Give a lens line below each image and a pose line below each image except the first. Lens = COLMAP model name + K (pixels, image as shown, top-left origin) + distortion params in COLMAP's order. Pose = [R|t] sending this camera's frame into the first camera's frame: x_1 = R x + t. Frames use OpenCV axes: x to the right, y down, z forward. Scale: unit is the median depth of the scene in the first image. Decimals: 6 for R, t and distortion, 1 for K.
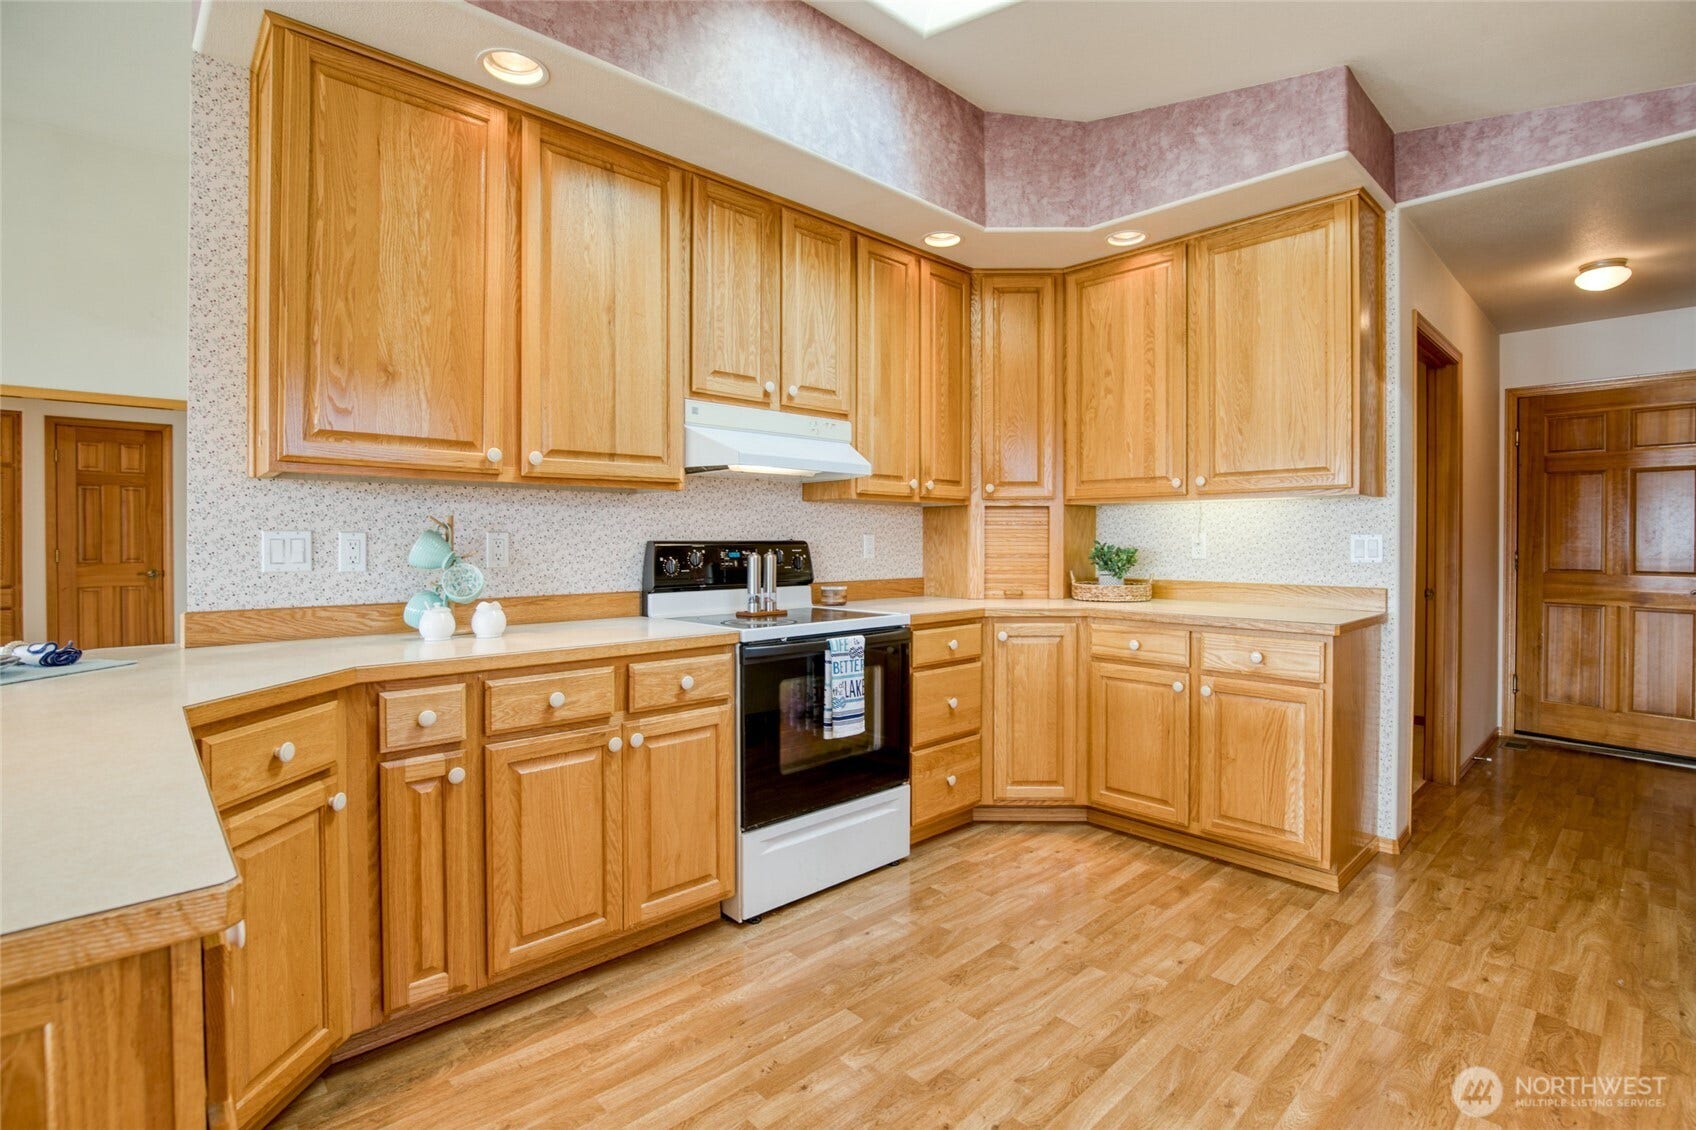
lens RADIAL K [[811.0, 0, 849.7], [0, 811.0, 548.7], [0, 0, 1]] dist [-0.006441, -0.000543]
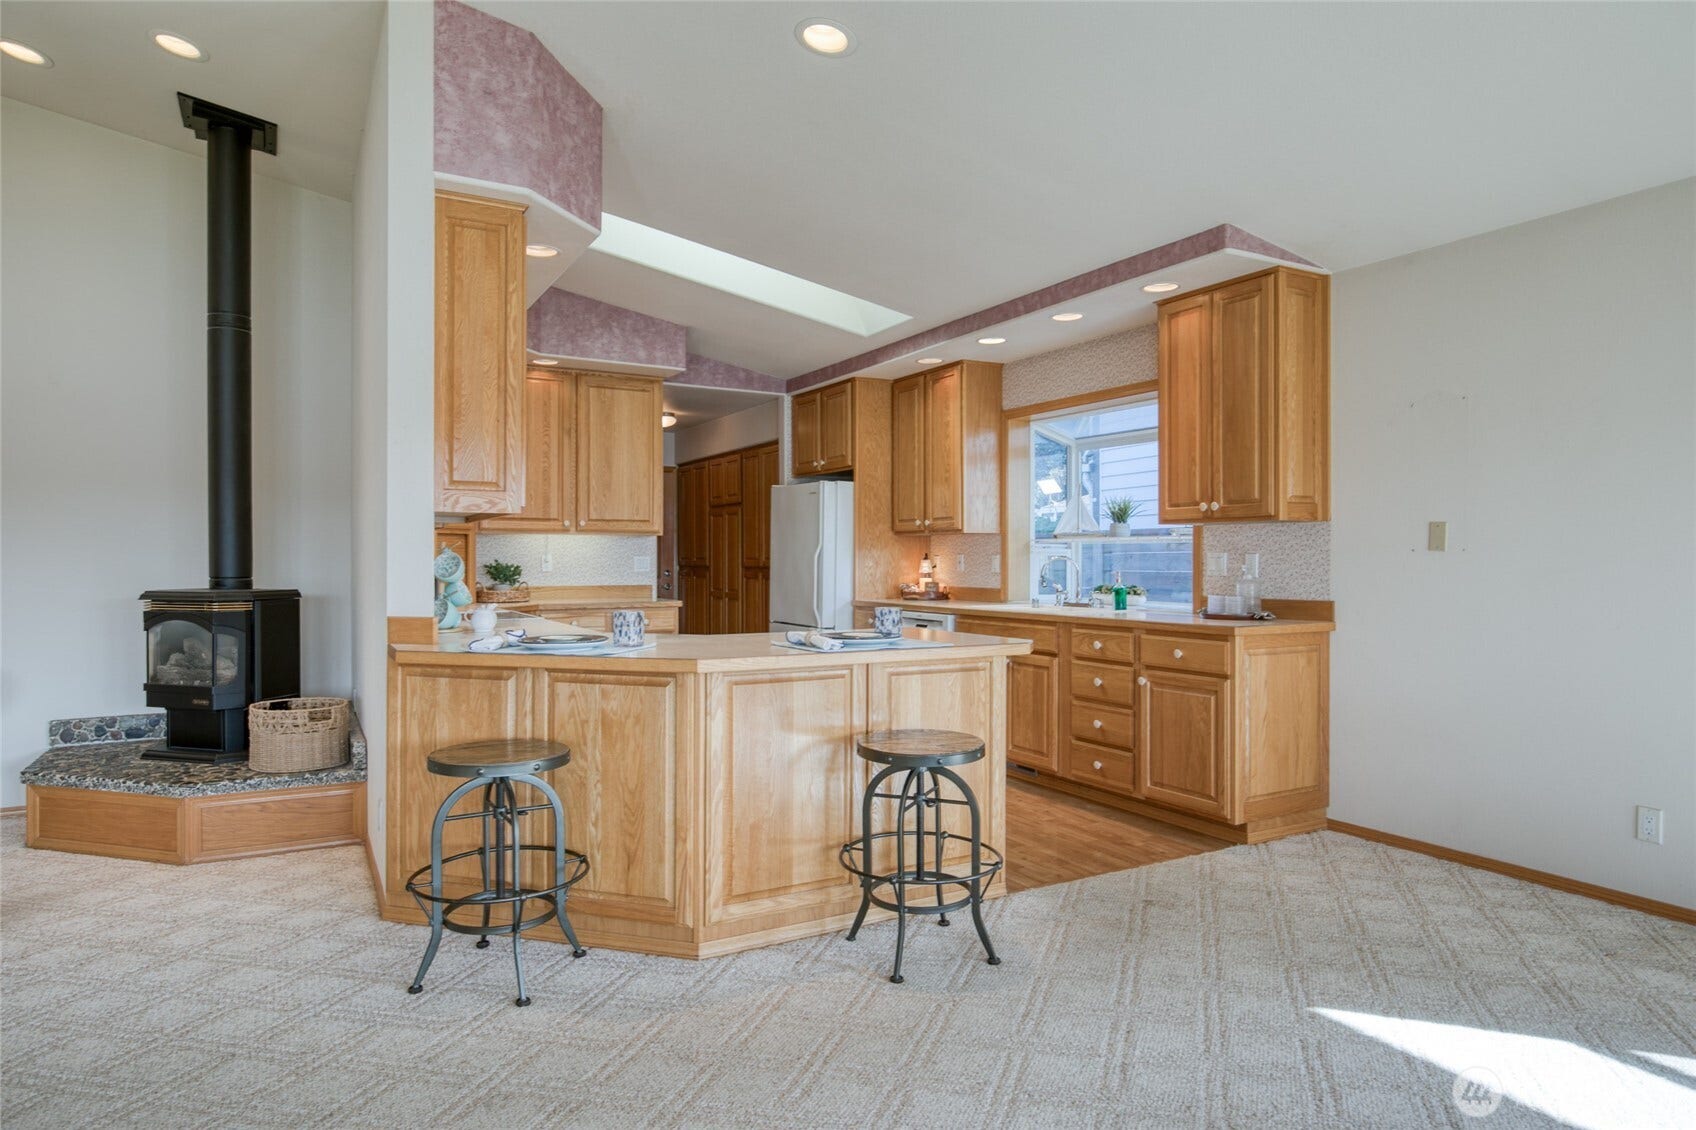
lens RADIAL K [[1005.9, 0, 847.6], [0, 1005.9, 562.0], [0, 0, 1]] dist [-0.013880, 0.001586]
pose [[0.252224, -0.010236, 0.967615, -1.352188], [0.007792, 0.999933, 0.008547, -0.018952], [-0.967638, 0.005384, 0.252287, -0.023145]]
